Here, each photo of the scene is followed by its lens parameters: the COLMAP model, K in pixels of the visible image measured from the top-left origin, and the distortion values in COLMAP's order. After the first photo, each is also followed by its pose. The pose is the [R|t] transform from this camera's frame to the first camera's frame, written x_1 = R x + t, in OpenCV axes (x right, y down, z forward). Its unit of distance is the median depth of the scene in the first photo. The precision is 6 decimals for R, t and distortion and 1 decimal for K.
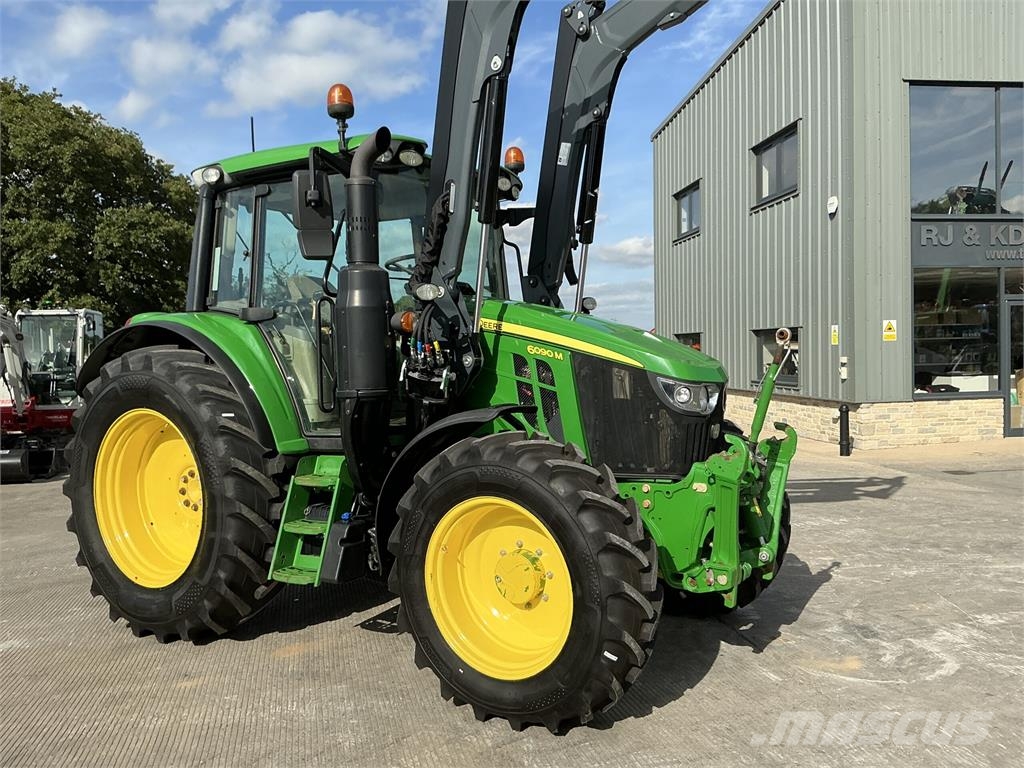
lens RADIAL K [[863.1, 0, 518.1], [0, 863.1, 376.1], [0, 0, 1]] dist [0.093257, -0.188512]
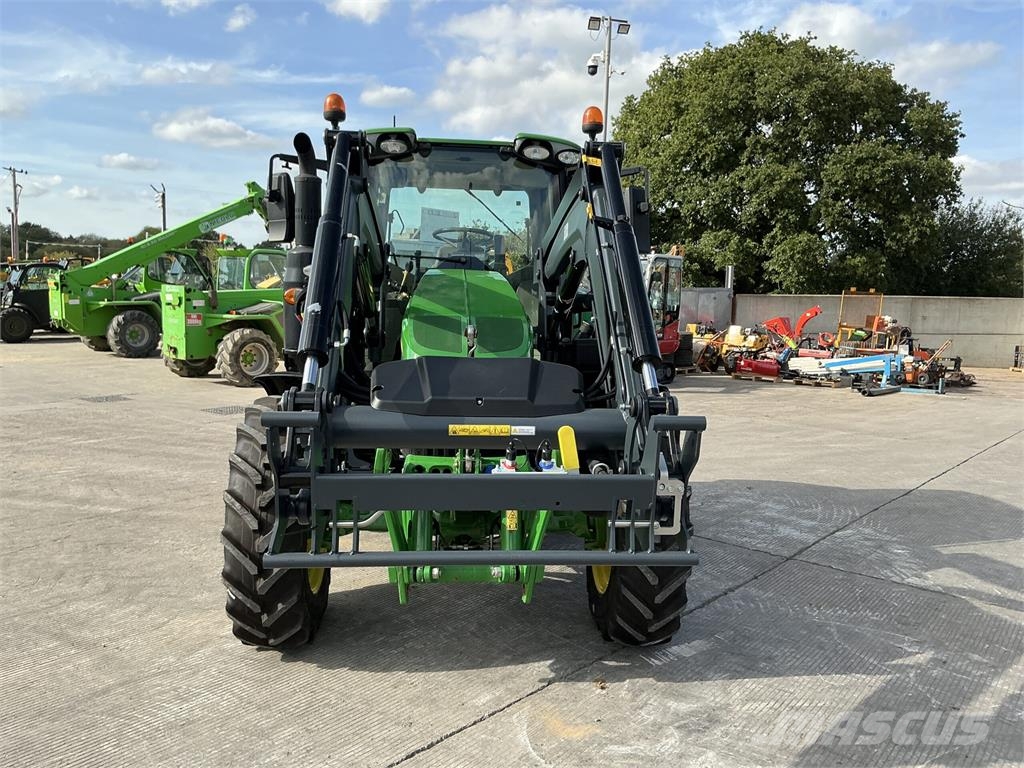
lens RADIAL K [[863.1, 0, 508.4], [0, 863.1, 381.8], [0, 0, 1]] dist [0.093257, -0.188512]
pose [[0.613698, 0.127007, -0.779258, 0.841615], [-0.059889, 0.991622, 0.114453, -0.082770], [0.787266, -0.023570, 0.616163, 0.395549]]
